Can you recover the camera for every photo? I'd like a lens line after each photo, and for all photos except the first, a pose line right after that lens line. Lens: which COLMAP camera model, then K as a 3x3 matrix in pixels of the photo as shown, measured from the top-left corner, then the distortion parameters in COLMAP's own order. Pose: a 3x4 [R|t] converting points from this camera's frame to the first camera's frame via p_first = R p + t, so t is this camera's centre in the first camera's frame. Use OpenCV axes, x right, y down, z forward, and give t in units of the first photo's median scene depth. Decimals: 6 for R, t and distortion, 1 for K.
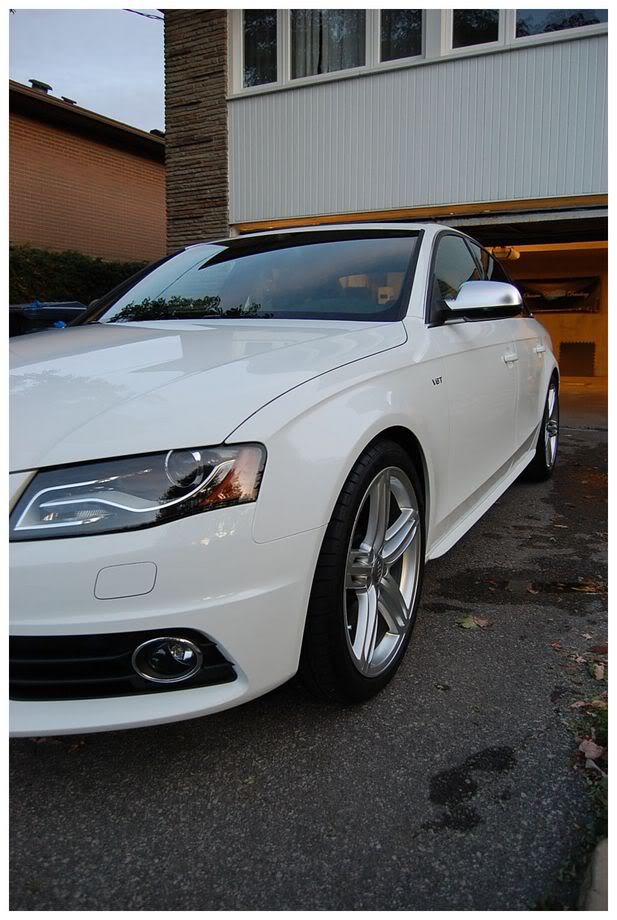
lens RADIAL K [[745.7, 0, 308.5], [0, 745.7, 460.0], [0, 0, 1]] dist [-0.065993, 0.007380]
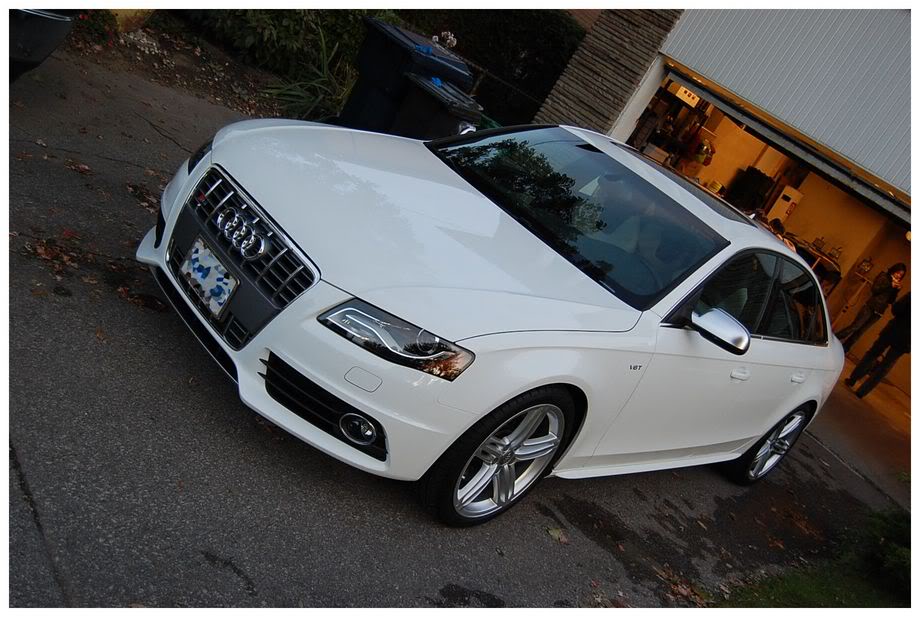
lens RADIAL K [[989.5, 0, 460.0], [0, 989.5, 308.5], [0, 0, 1]] dist [-0.030511, -0.010559]
pose [[0.818836, 0.558526, -0.132503, 0.083809], [-0.547932, 0.829310, 0.109618, -0.188939], [0.171111, -0.017156, 0.985102, -0.668494]]
